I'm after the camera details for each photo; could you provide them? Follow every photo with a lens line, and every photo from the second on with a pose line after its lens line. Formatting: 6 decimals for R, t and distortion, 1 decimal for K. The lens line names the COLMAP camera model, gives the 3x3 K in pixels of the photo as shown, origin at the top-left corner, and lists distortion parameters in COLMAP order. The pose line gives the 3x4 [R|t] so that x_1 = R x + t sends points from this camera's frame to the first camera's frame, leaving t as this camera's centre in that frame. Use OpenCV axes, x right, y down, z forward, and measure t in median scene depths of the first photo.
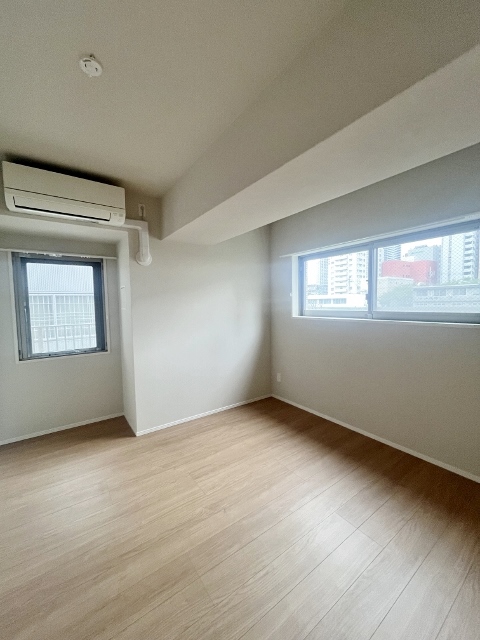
lens RADIAL K [[259.6, 0, 239.3], [0, 259.6, 319.2], [0, 0, 1]] dist [0.000549, 0.000496]
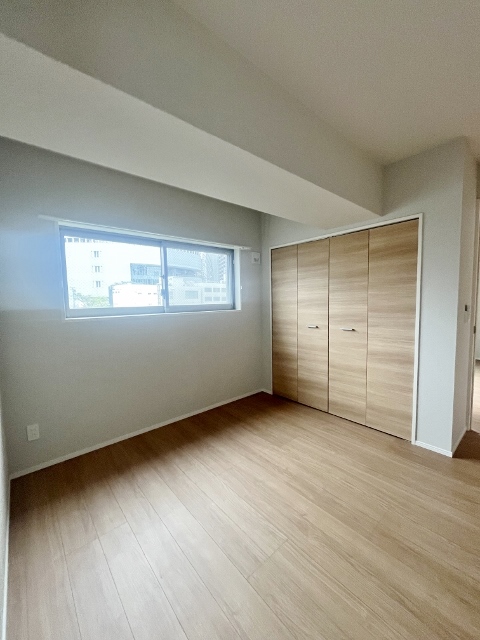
lens RADIAL K [[259.6, 0, 238.6], [0, 259.6, 319.8], [0, 0, 1]] dist [0.000549, 0.000496]
pose [[-0.100588, -0.063703, 0.992887, -0.645303], [0.085630, 0.993691, 0.072429, -0.029296], [-0.991236, 0.092306, -0.094498, 0.891967]]
